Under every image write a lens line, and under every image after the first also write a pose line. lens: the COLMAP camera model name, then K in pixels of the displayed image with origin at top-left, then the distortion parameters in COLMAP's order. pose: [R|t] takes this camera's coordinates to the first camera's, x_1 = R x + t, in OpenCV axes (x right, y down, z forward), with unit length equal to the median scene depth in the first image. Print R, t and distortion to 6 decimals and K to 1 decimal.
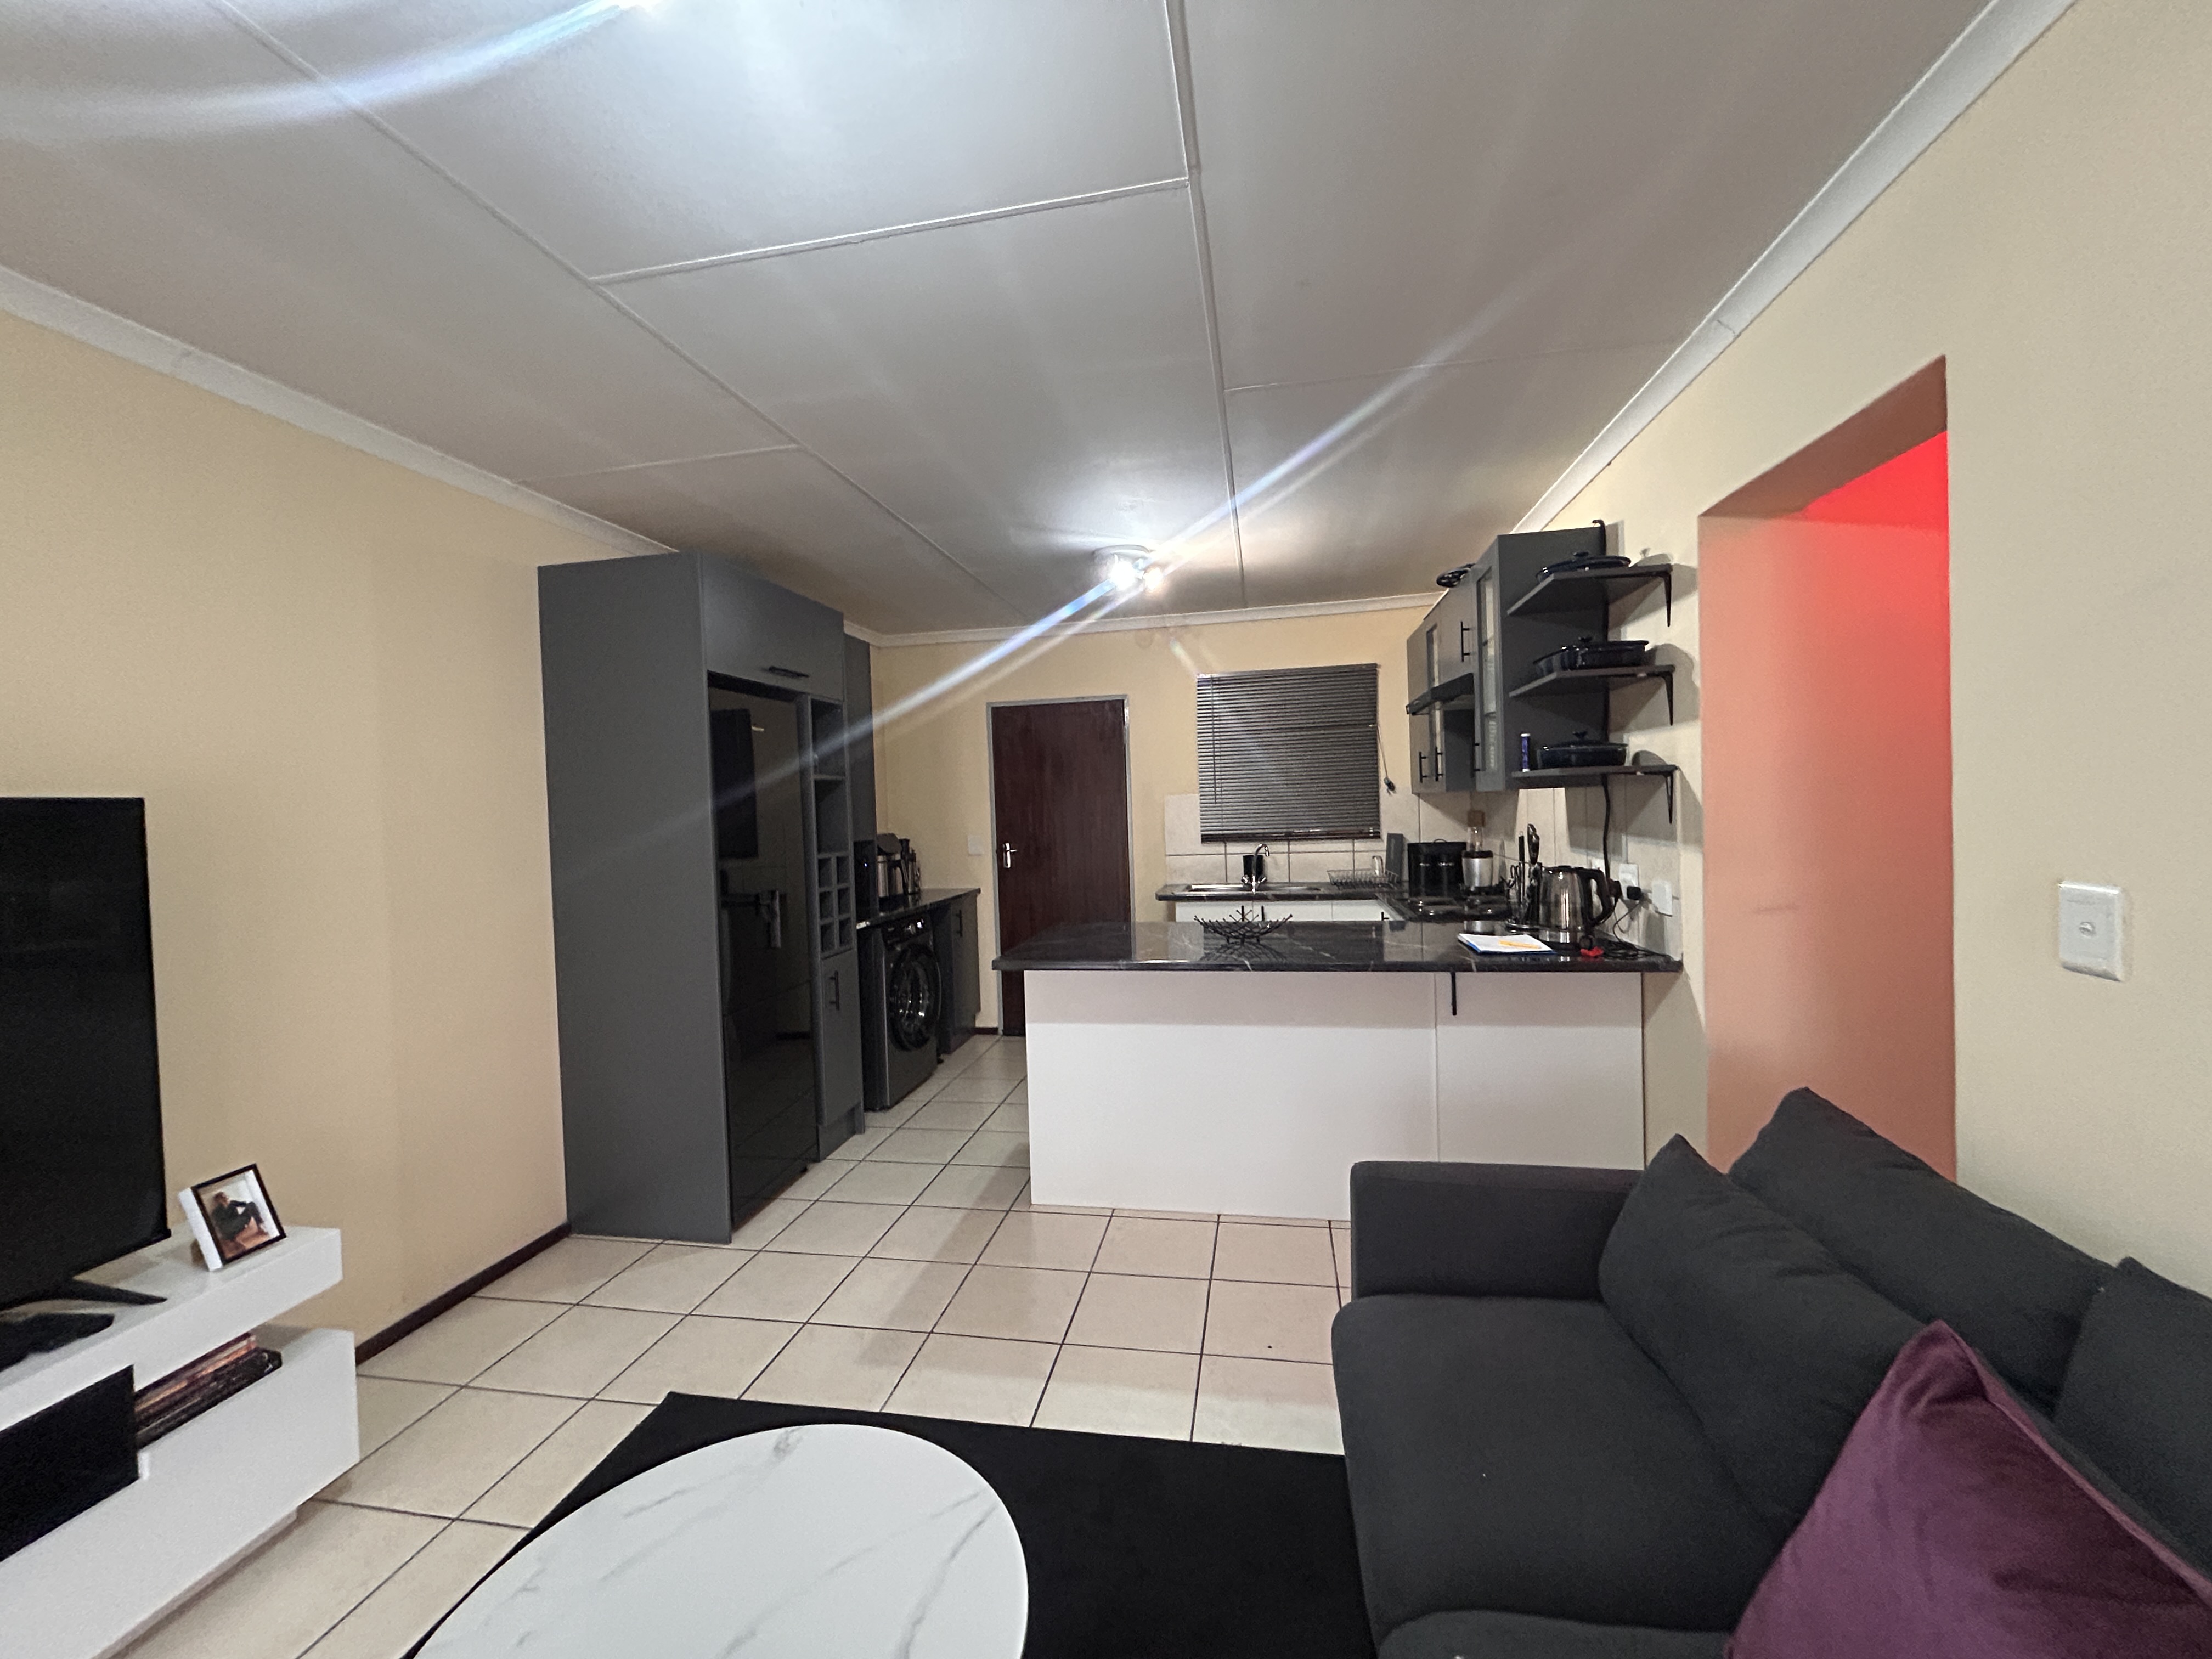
lens RADIAL K [[887.3, 0, 1104.8], [0, 887.3, 824.5], [0, 0, 1]] dist [-0.001530, 0.000749]
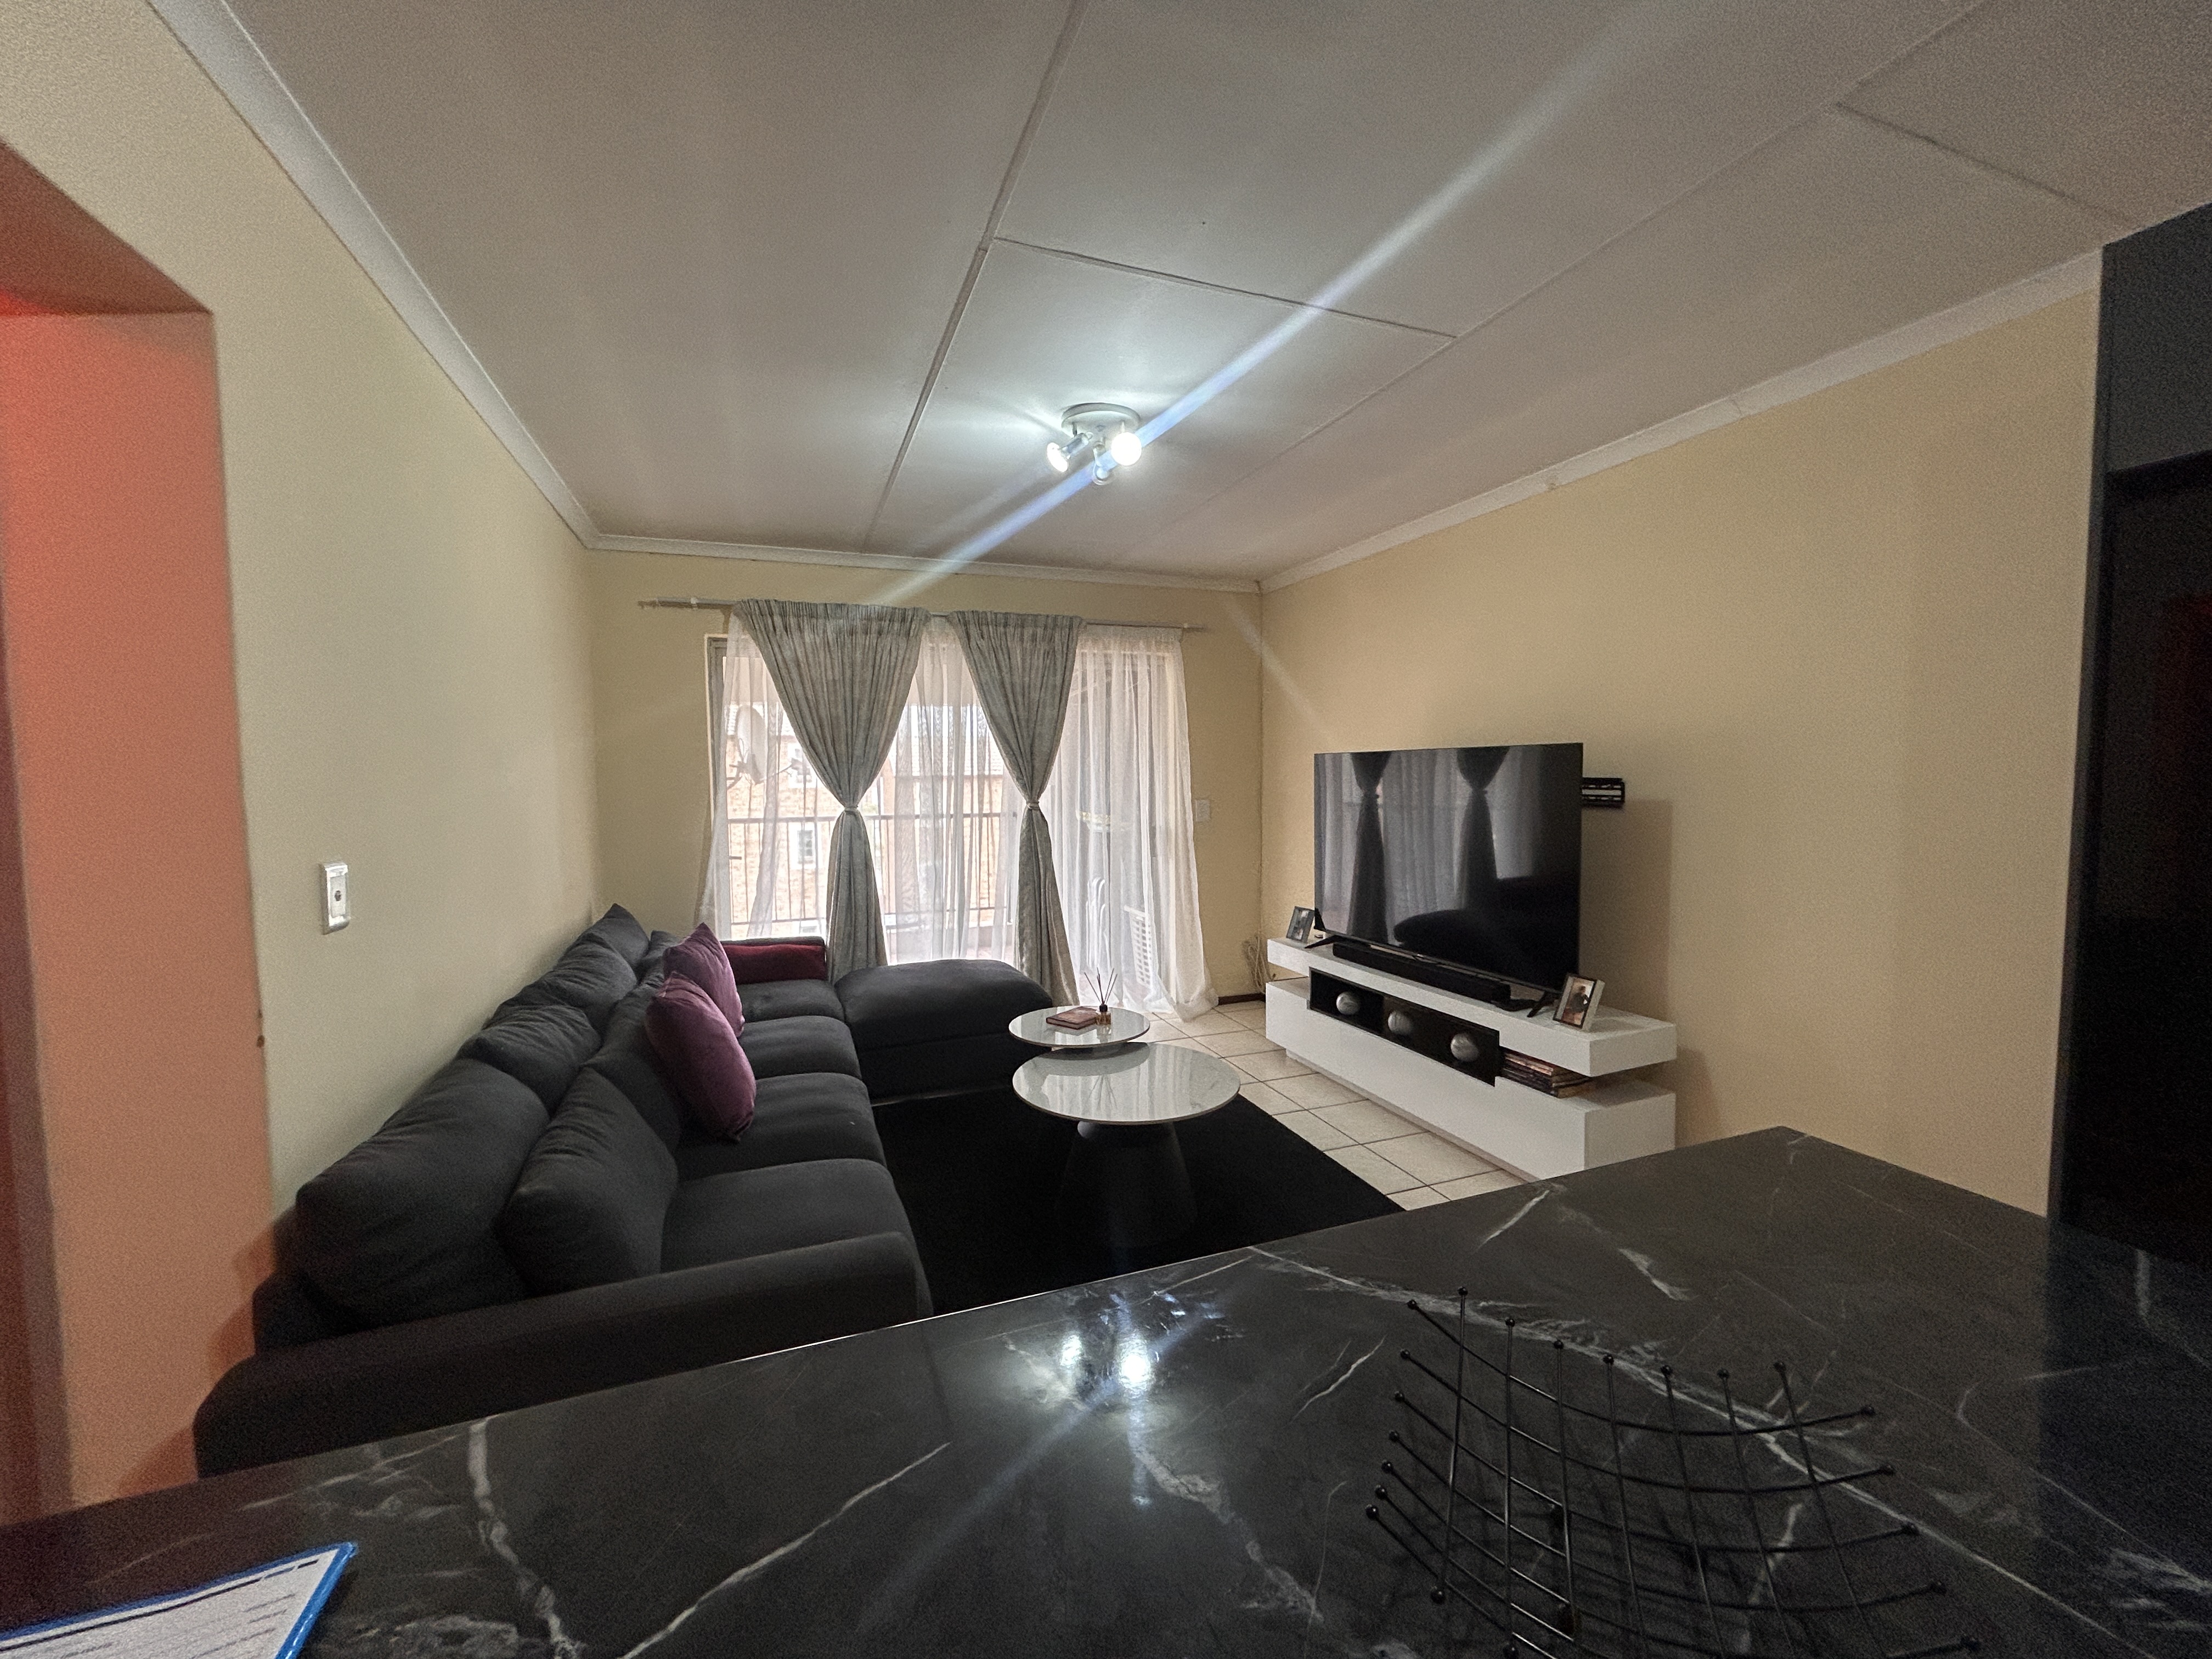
lens RADIAL K [[887.3, 0, 1109.3], [0, 887.3, 829.1], [0, 0, 1]] dist [-0.001530, 0.000749]
pose [[-0.855209, 0.074599, -0.512886, 0.265350], [0.027820, 0.994768, 0.098300, -0.026742], [0.517535, 0.069799, -0.852810, 0.910017]]
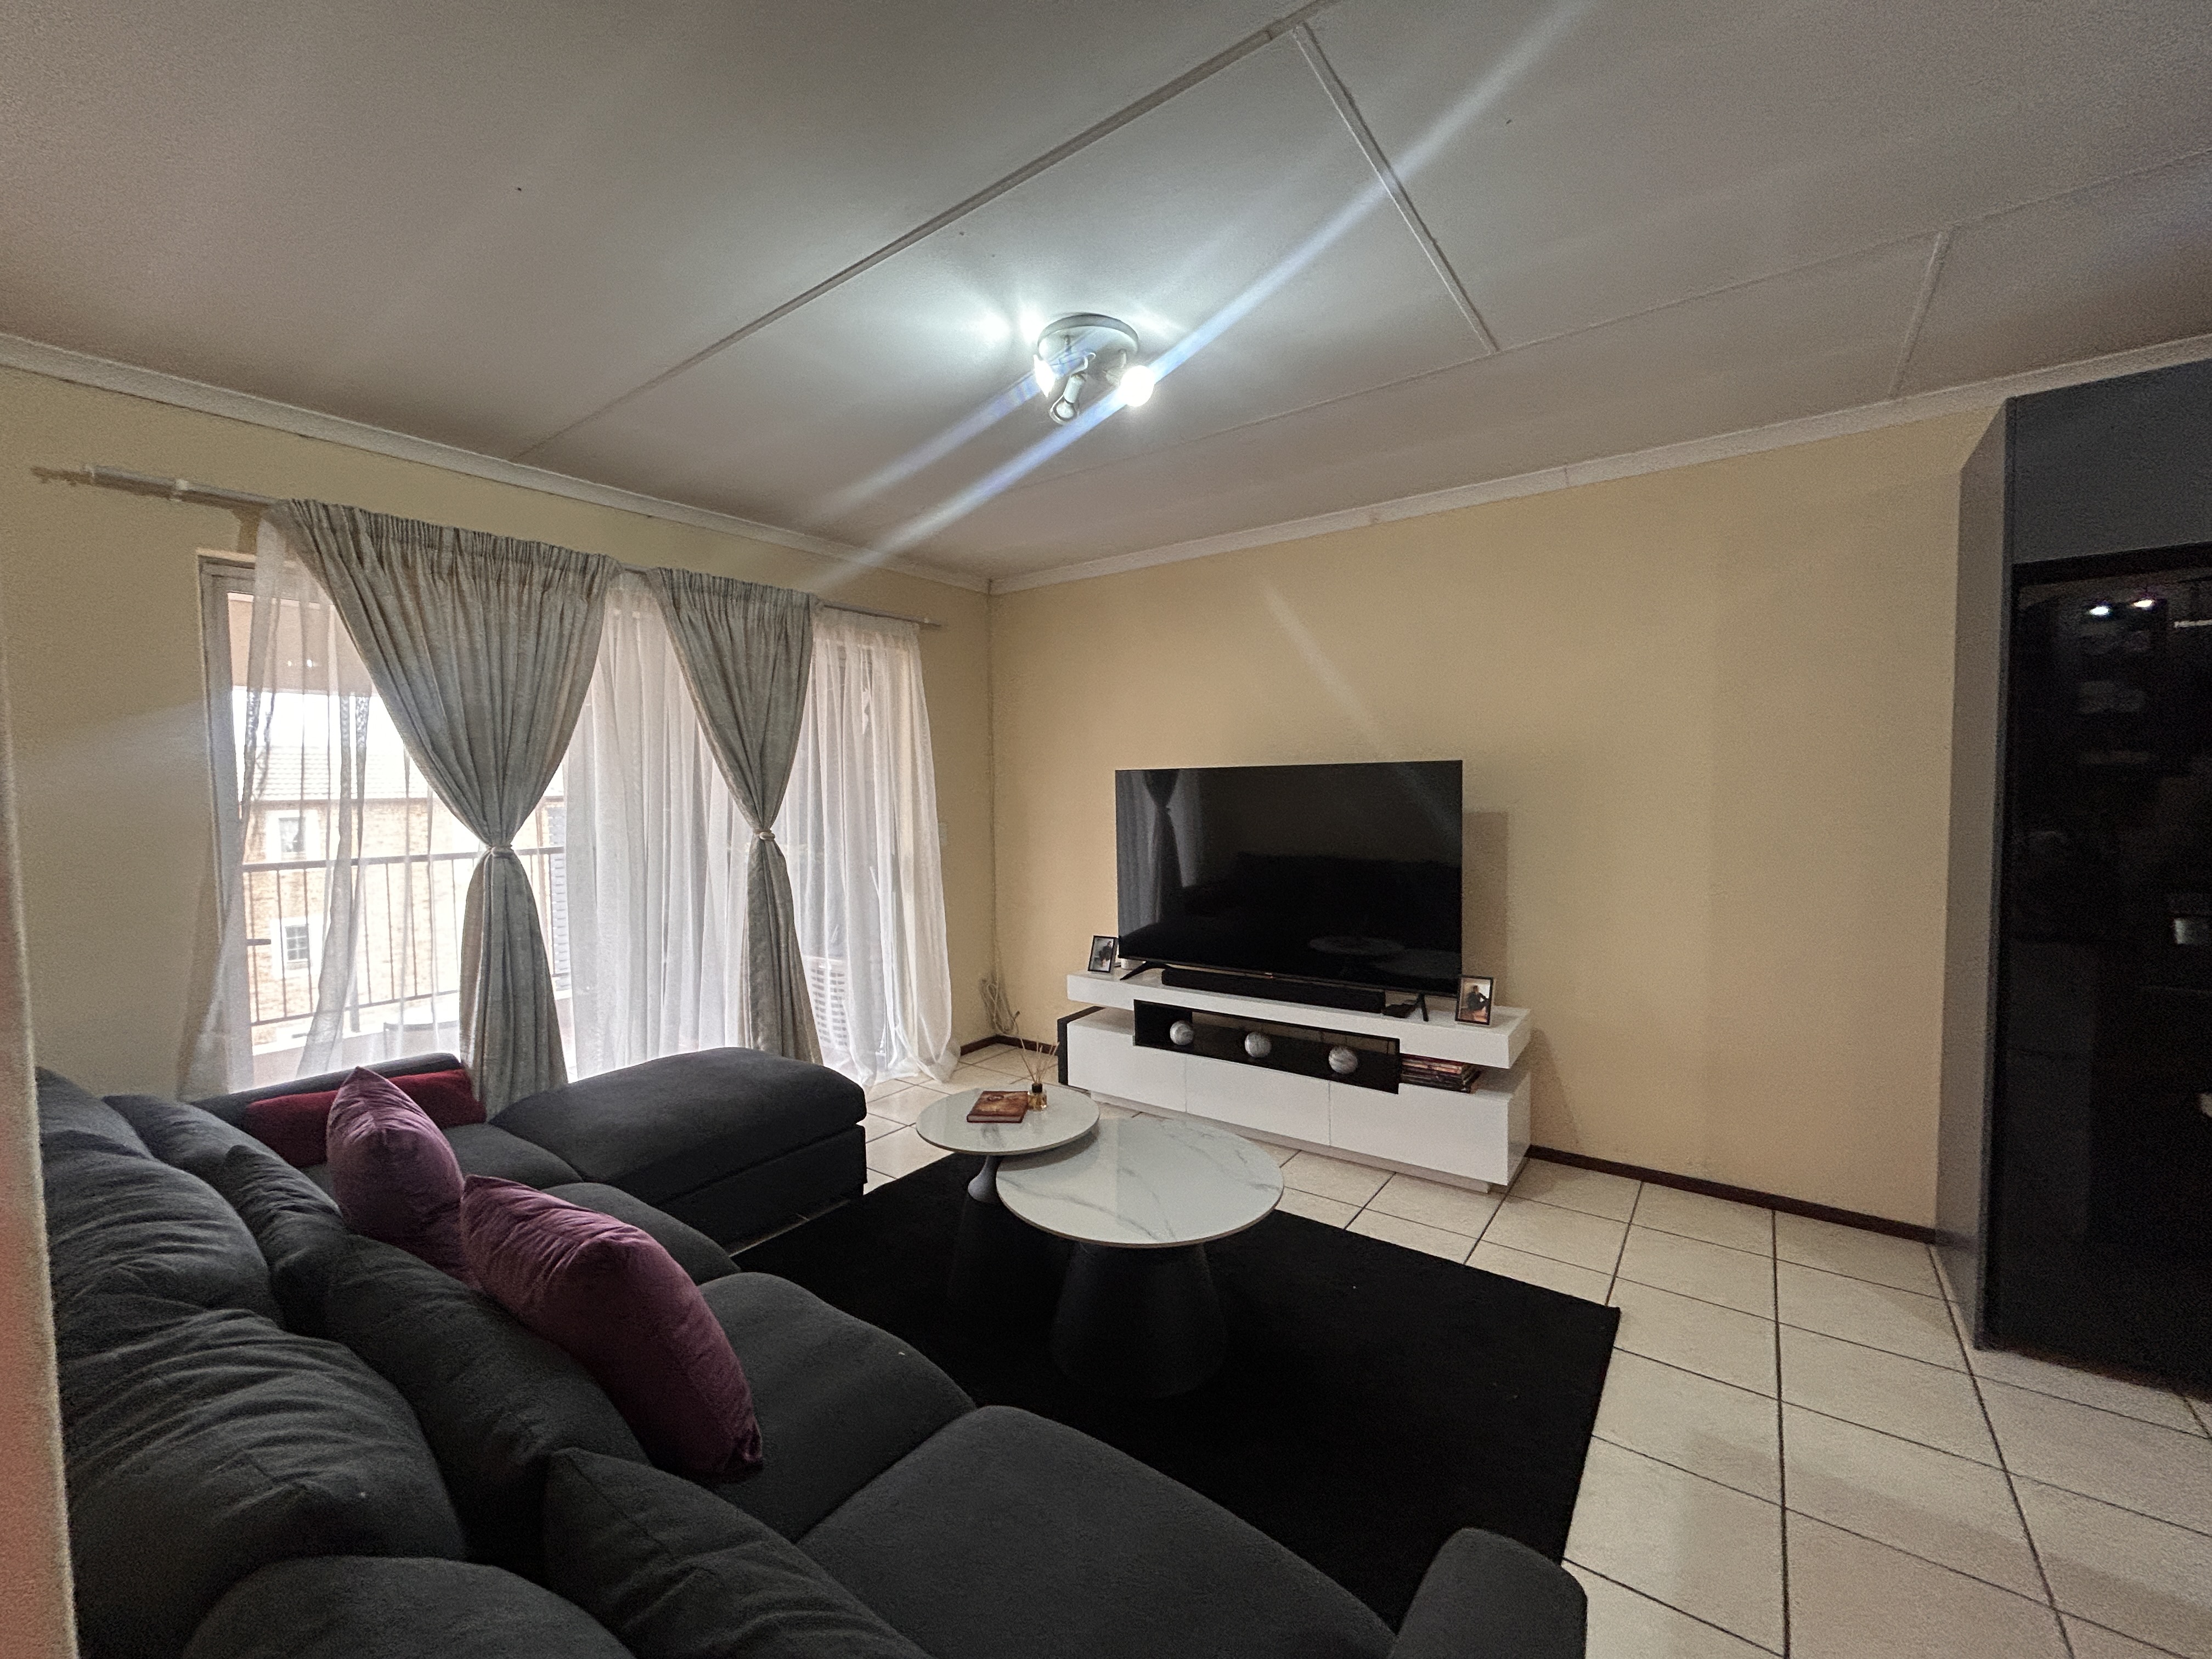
lens RADIAL K [[887.3, 0, 1102.6], [0, 887.3, 826.7], [0, 0, 1]] dist [-0.001530, 0.000749]
pose [[-0.435235, 0.080491, -0.896712, 0.413558], [0.011047, 0.996398, 0.084077, -0.025534], [0.900249, 0.026687, -0.434556, 0.516929]]
